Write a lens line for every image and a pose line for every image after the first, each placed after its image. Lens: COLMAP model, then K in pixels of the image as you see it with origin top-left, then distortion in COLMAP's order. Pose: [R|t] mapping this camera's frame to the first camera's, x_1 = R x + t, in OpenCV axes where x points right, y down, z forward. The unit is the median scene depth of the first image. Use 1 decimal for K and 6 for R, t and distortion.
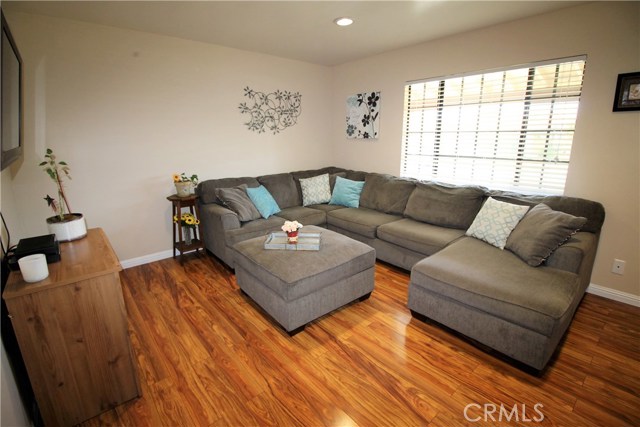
lens RADIAL K [[296.9, 0, 320.0], [0, 296.9, 213.5], [0, 0, 1]] dist [-0.040317, -0.000149]
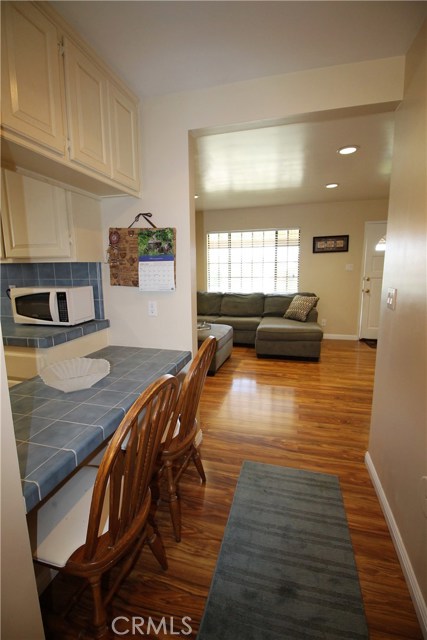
lens RADIAL K [[296.9, 0, 213.5], [0, 296.9, 320.0], [0, 0, 1]] dist [-0.040317, -0.000149]
pose [[0.827924, -0.094634, 0.552798, -0.637303], [0.145340, 0.988192, -0.048505, 0.108320], [-0.541681, 0.120502, 0.831902, -0.303394]]
